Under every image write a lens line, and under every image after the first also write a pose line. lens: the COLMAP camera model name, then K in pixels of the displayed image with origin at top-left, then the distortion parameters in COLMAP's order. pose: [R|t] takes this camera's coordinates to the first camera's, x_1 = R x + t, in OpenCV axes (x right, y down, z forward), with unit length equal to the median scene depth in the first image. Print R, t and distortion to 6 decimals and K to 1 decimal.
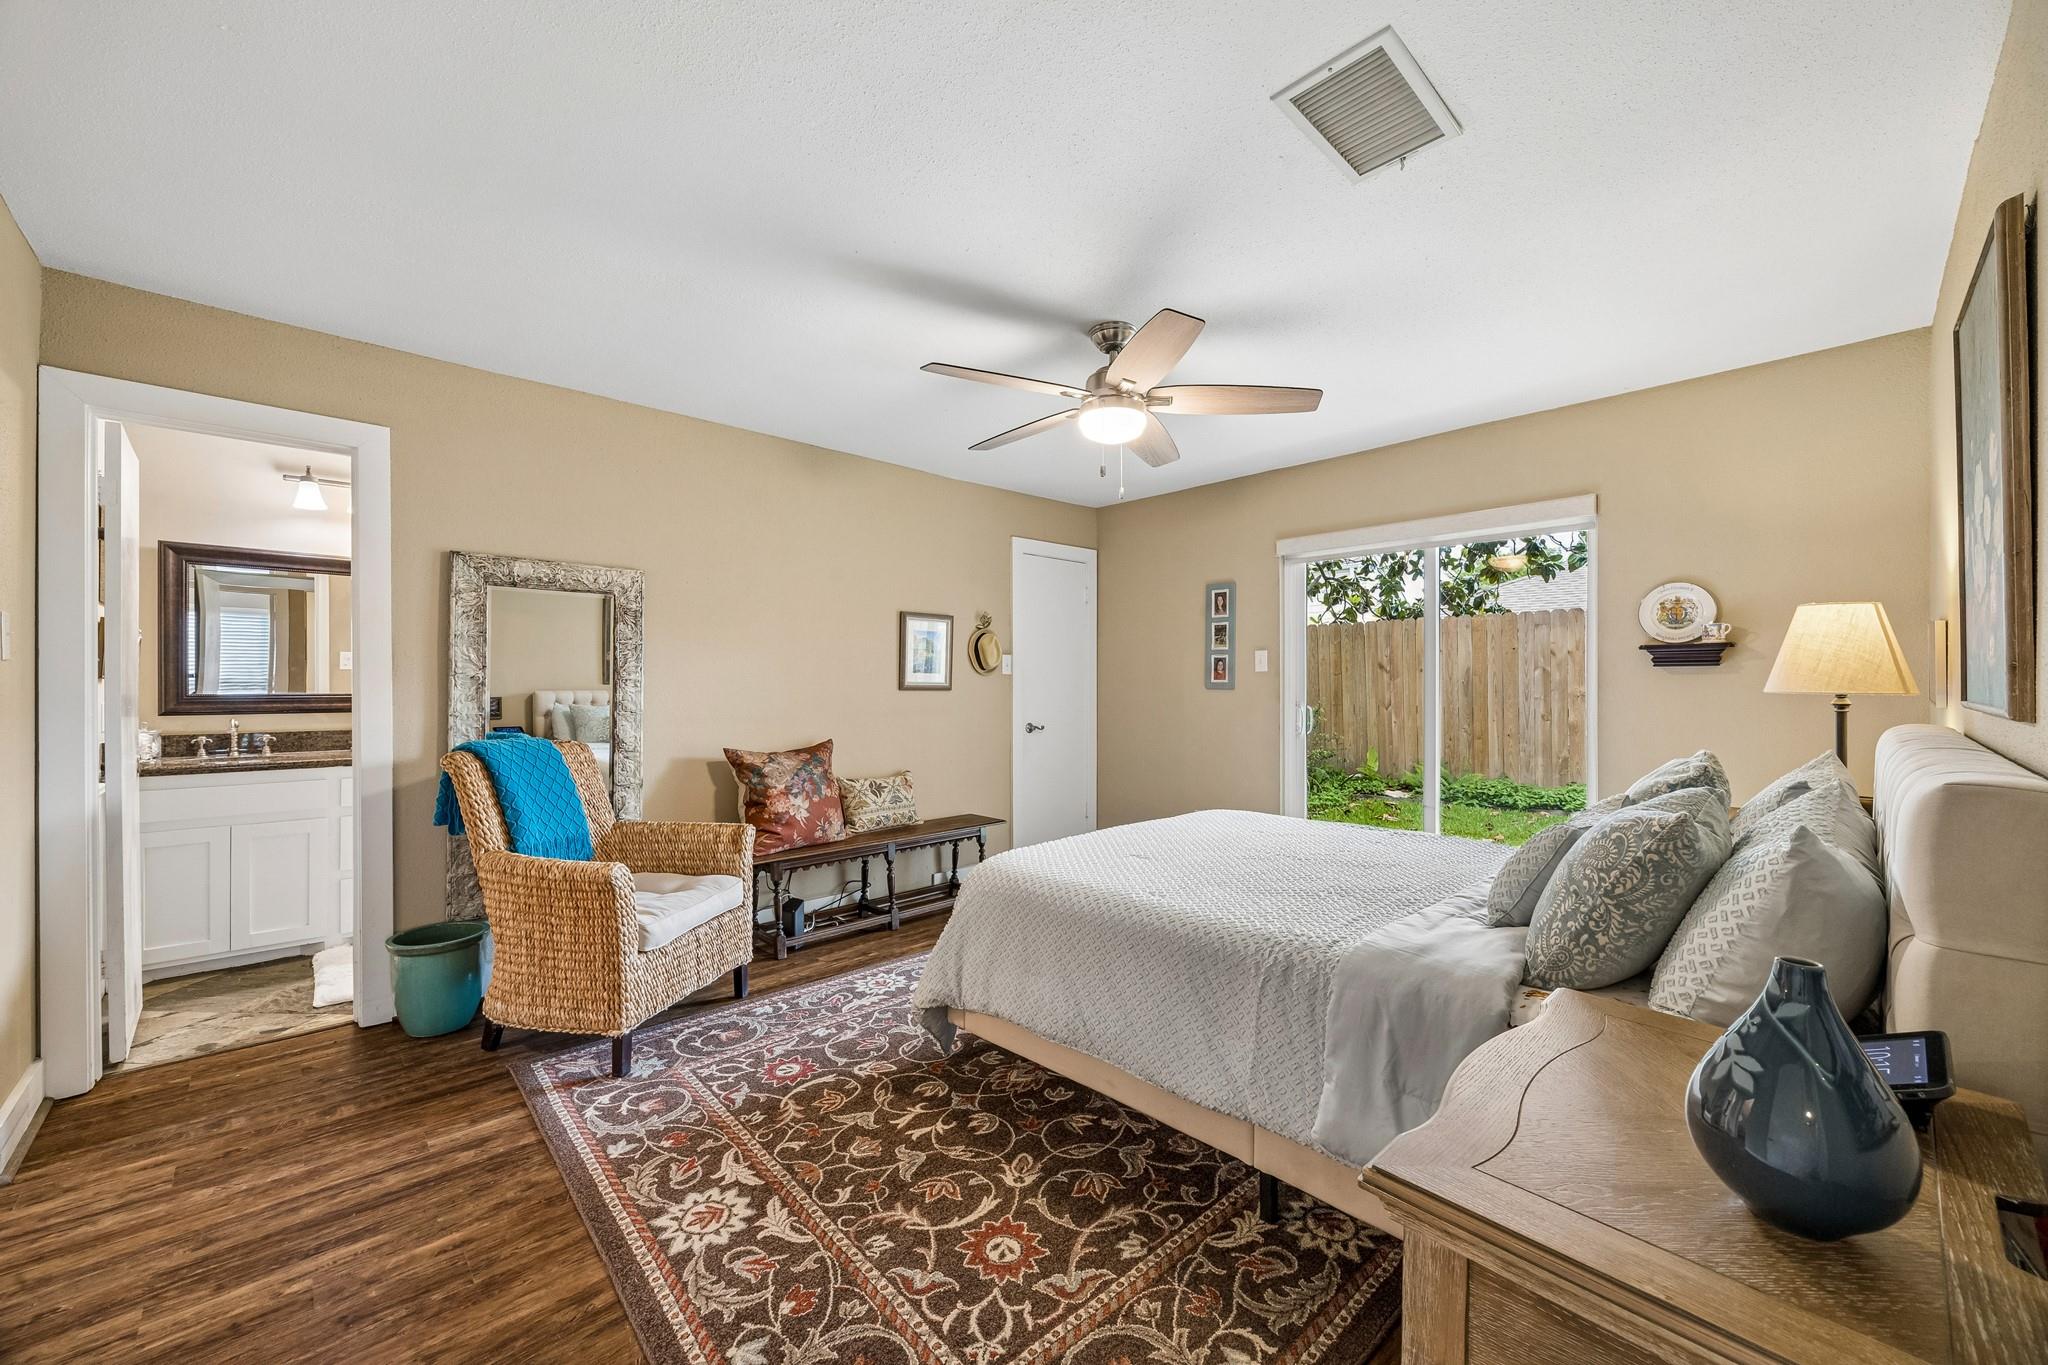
lens RADIAL K [[777.3, 0, 1034.2], [0, 777.3, 682.7], [0, 0, 1]] dist [-0.003421, -0.000063]
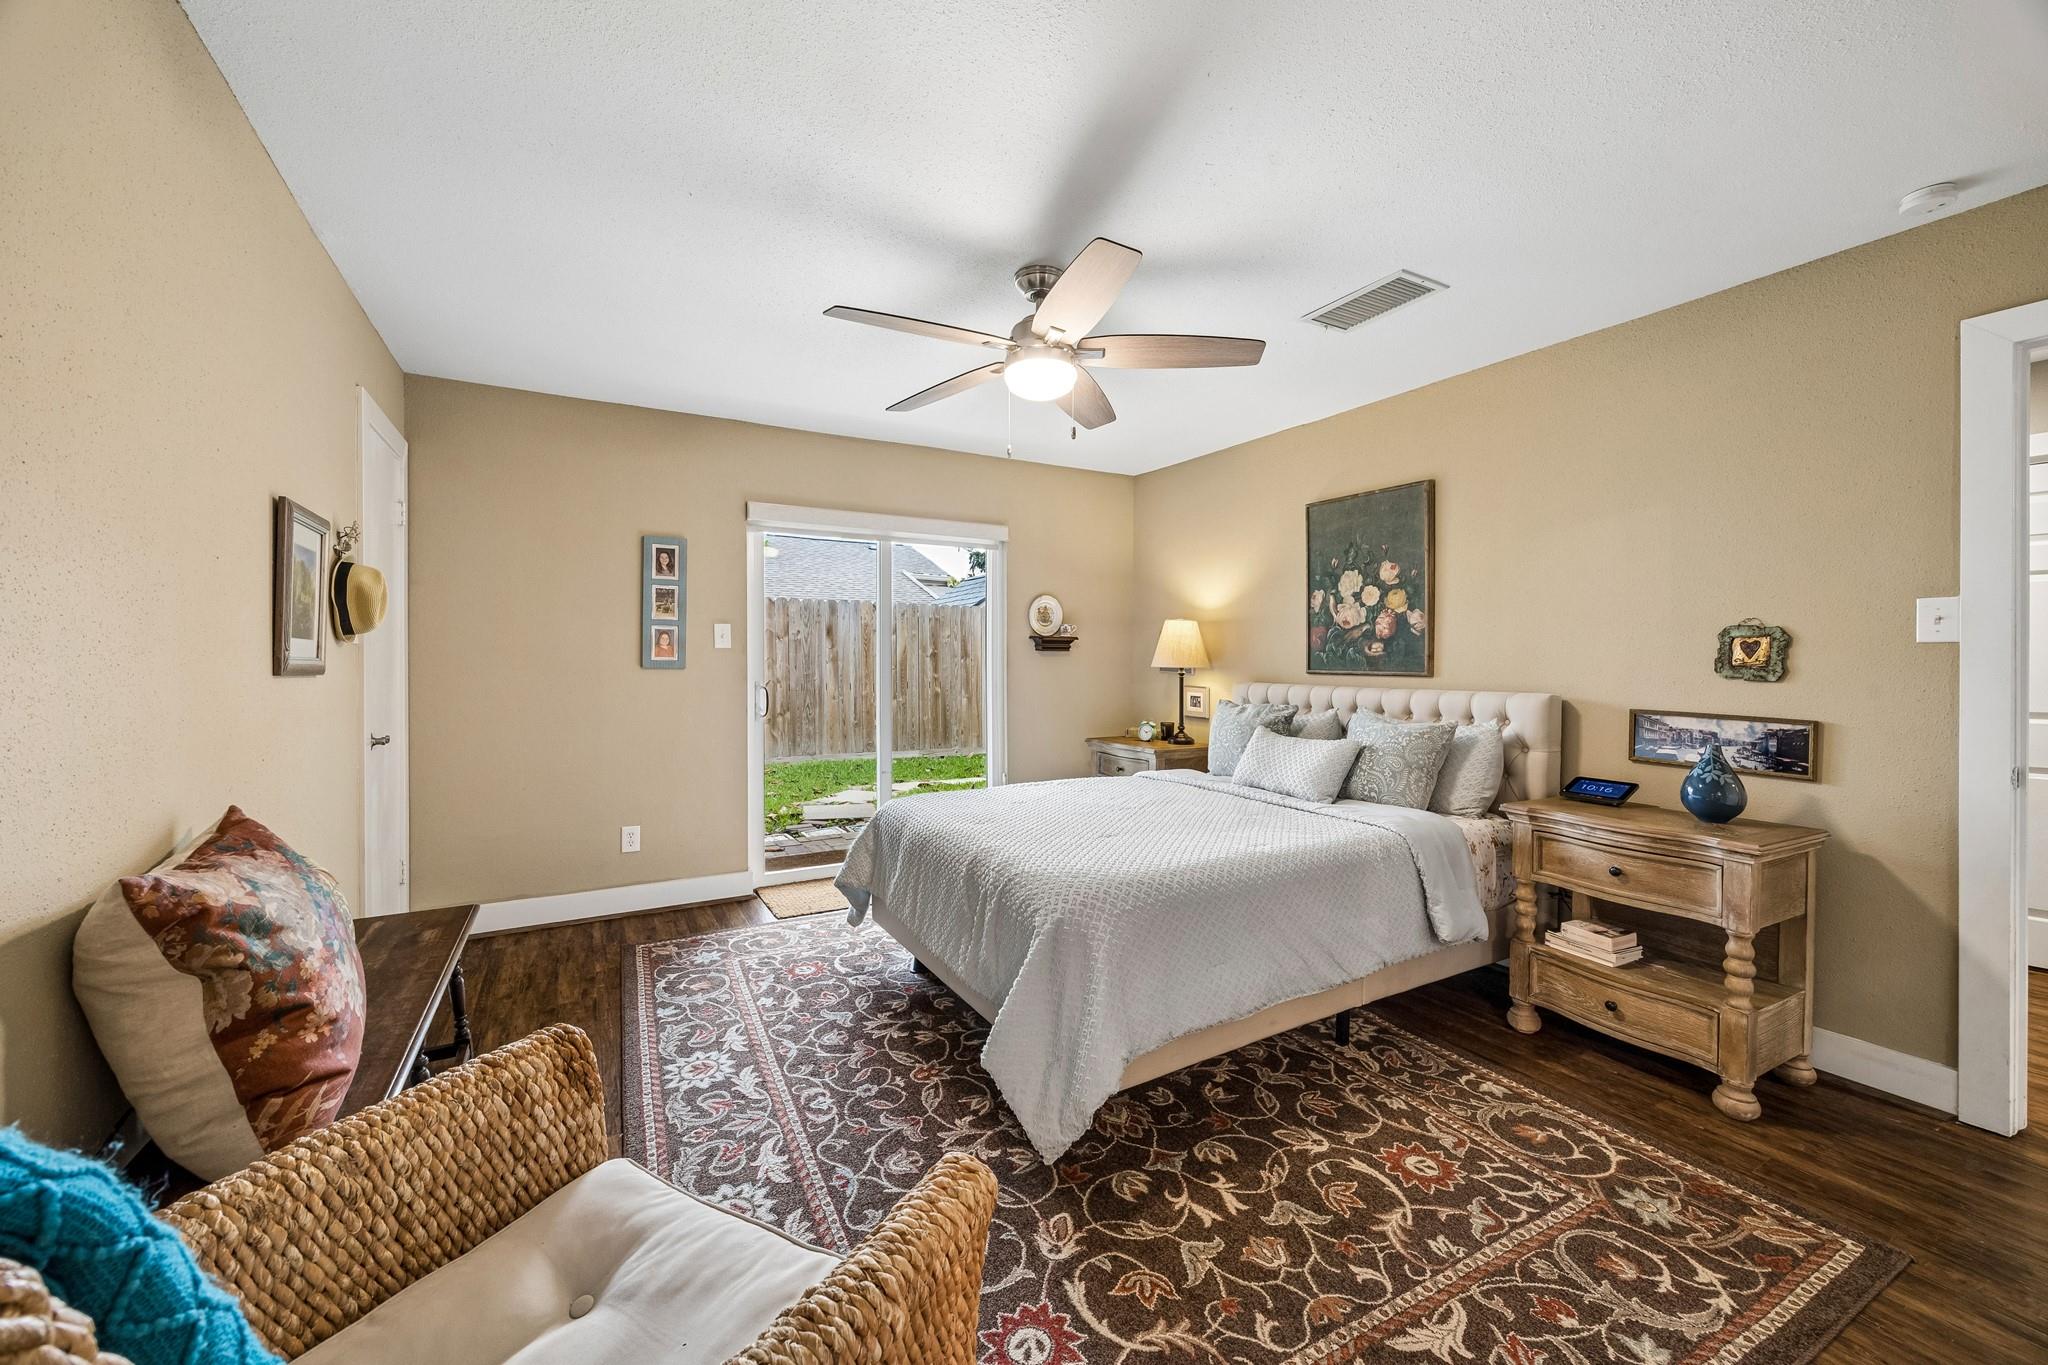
lens RADIAL K [[777.3, 0, 1019.4], [0, 777.3, 670.2], [0, 0, 1]] dist [-0.003421, -0.000063]
pose [[0.259378, -0.008542, 0.965738, -1.020951], [-0.000214, 0.999960, 0.008903, 0.005316], [-0.965776, -0.002516, 0.259365, 1.027830]]
